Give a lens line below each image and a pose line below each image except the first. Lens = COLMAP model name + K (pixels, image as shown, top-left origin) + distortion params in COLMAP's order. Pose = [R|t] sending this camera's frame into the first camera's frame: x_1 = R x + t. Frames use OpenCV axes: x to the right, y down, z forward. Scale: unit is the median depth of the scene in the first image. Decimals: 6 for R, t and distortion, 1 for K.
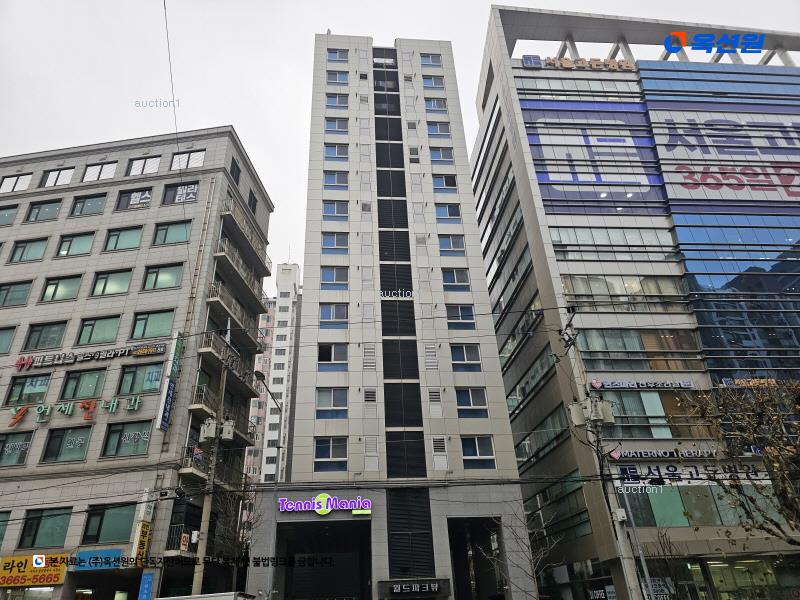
lens RADIAL K [[524.6, 0, 394.6], [0, 524.6, 296.3], [0, 0, 1]] dist [0.047441, -0.049527]
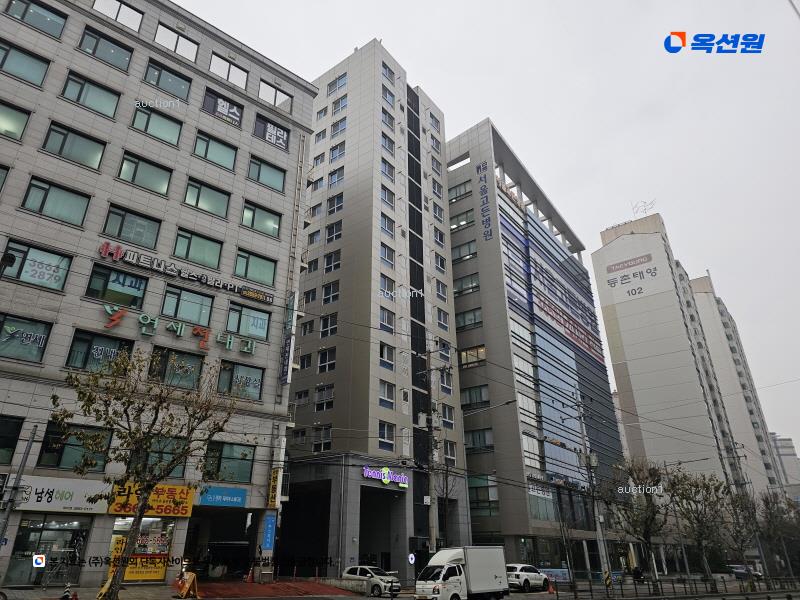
lens RADIAL K [[524.6, 0, 389.3], [0, 524.6, 301.6], [0, 0, 1]] dist [0.047441, -0.049527]
pose [[0.684060, 0.353781, 0.637888, -0.923355], [-0.395864, 0.914576, -0.082717, 0.097118], [-0.612661, -0.195934, 0.765674, 0.094840]]
